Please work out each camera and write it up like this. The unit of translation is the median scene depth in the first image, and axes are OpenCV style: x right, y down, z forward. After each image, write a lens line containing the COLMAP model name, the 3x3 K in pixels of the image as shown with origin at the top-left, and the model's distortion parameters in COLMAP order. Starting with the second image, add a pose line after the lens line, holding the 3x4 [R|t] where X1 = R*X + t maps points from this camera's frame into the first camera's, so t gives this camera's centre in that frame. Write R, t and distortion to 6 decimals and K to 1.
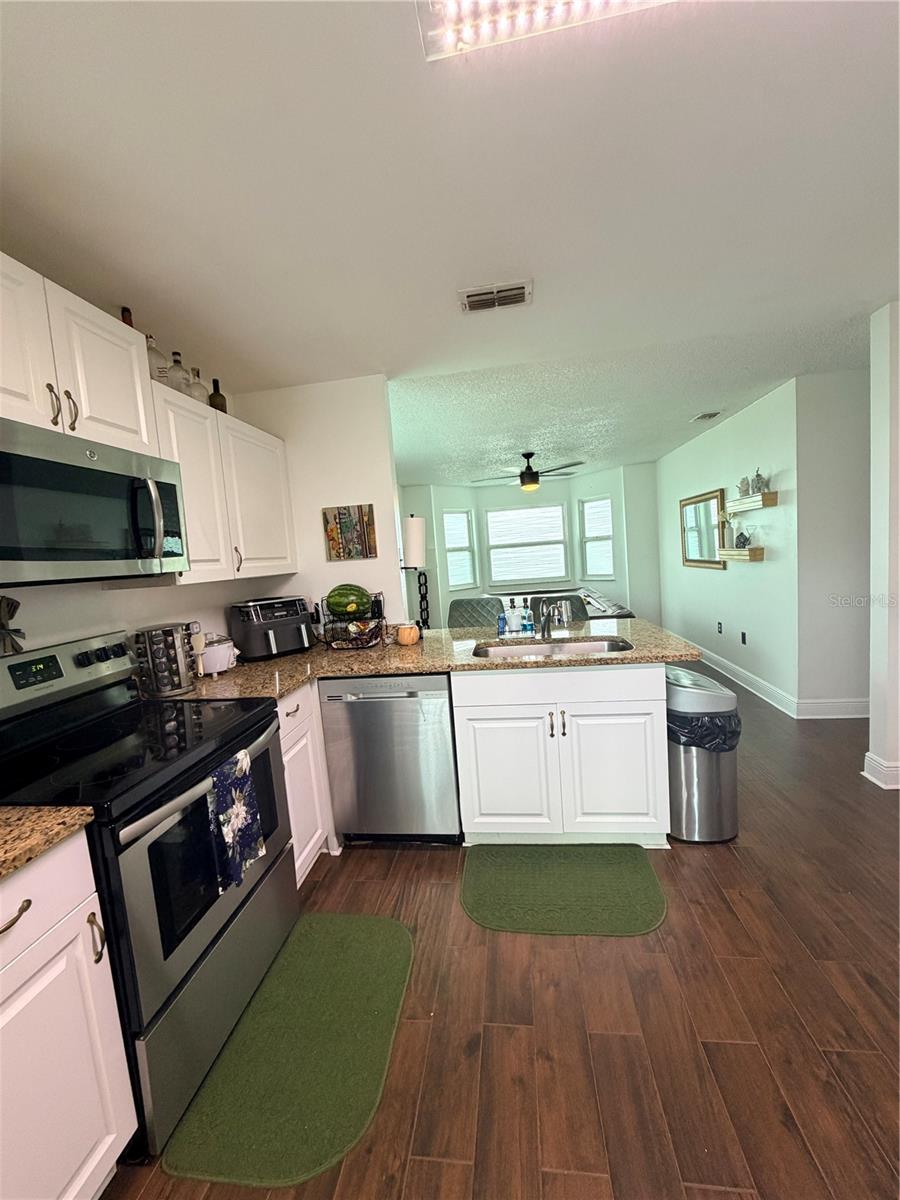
lens RADIAL K [[476.7, 0, 449.0], [0, 476.7, 599.4], [0, 0, 1]] dist [-0.000644, 0.000298]
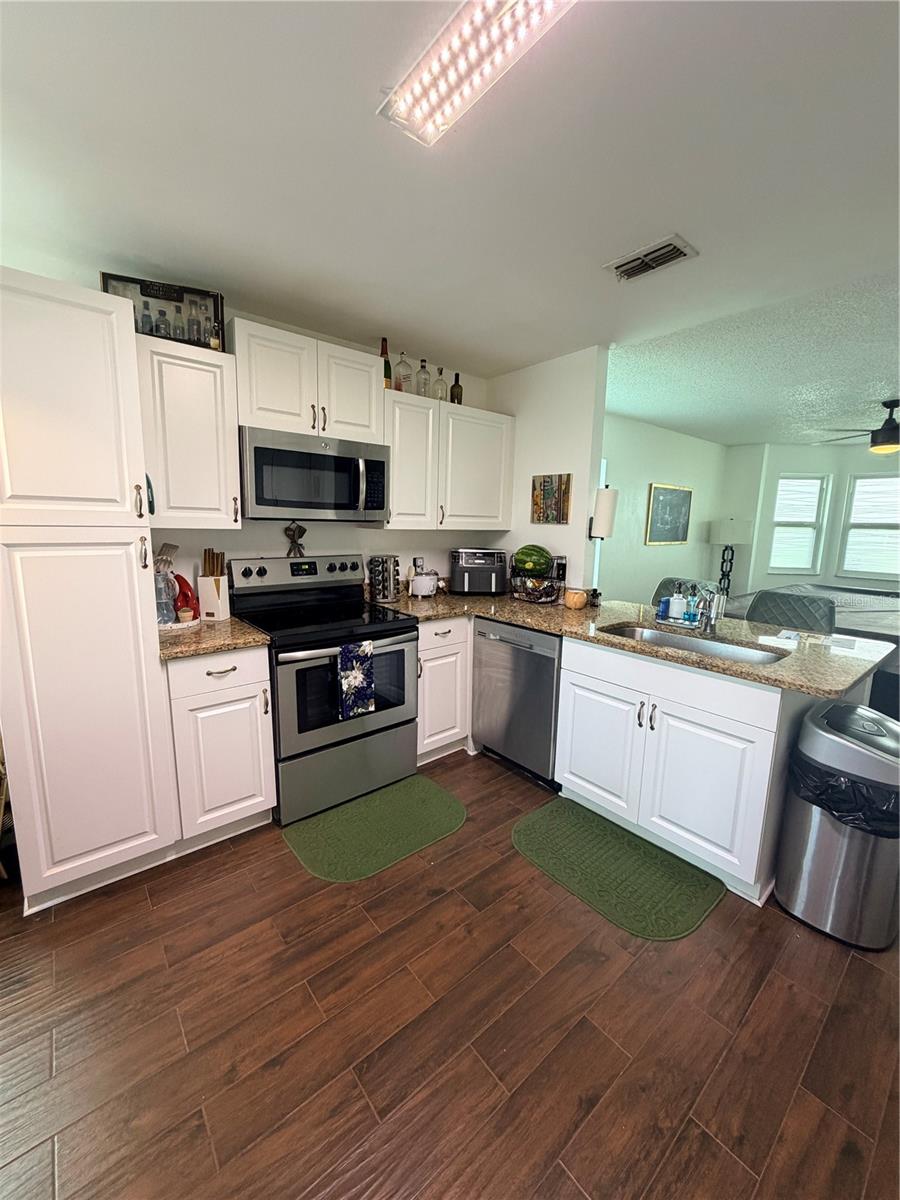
lens RADIAL K [[476.7, 0, 448.6], [0, 476.7, 600.0], [0, 0, 1]] dist [-0.000644, 0.000298]
pose [[0.729394, 0.201826, -0.653645, 0.497624], [-0.141004, 0.979327, 0.145041, -0.048337], [0.669405, -0.013625, 0.742773, 0.019722]]
